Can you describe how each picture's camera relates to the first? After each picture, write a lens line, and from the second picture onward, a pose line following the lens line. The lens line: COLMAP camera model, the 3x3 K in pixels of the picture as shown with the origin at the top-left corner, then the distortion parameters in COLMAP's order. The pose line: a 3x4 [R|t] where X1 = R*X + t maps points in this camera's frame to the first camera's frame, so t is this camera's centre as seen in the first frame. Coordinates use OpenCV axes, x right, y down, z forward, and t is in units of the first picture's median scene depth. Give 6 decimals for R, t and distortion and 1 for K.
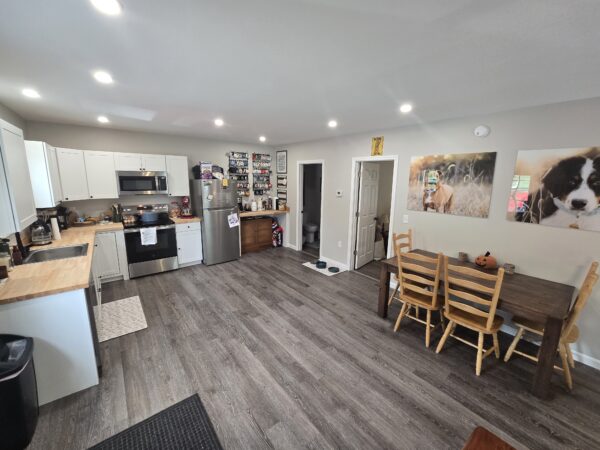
lens RADIAL K [[248.2, 0, 301.2], [0, 248.2, 223.0], [0, 0, 1]] dist [-0.003549, 0.001037]
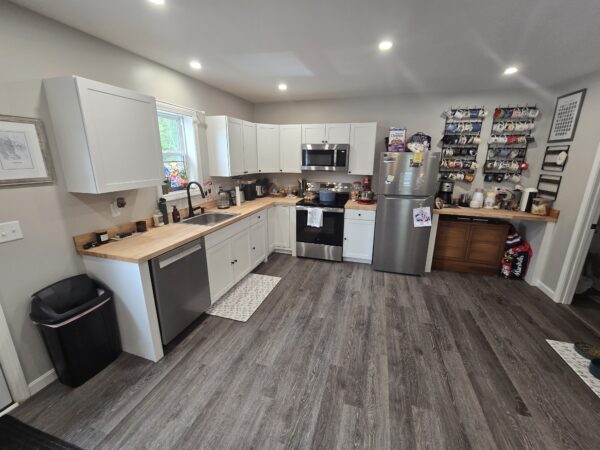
lens RADIAL K [[248.2, 0, 301.6], [0, 248.2, 221.0], [0, 0, 1]] dist [-0.003549, 0.001037]
pose [[0.571252, 0.199426, -0.796179, 0.068452], [-0.151388, 0.978991, 0.136597, -0.044065], [0.806692, 0.042501, 0.589441, 0.385925]]
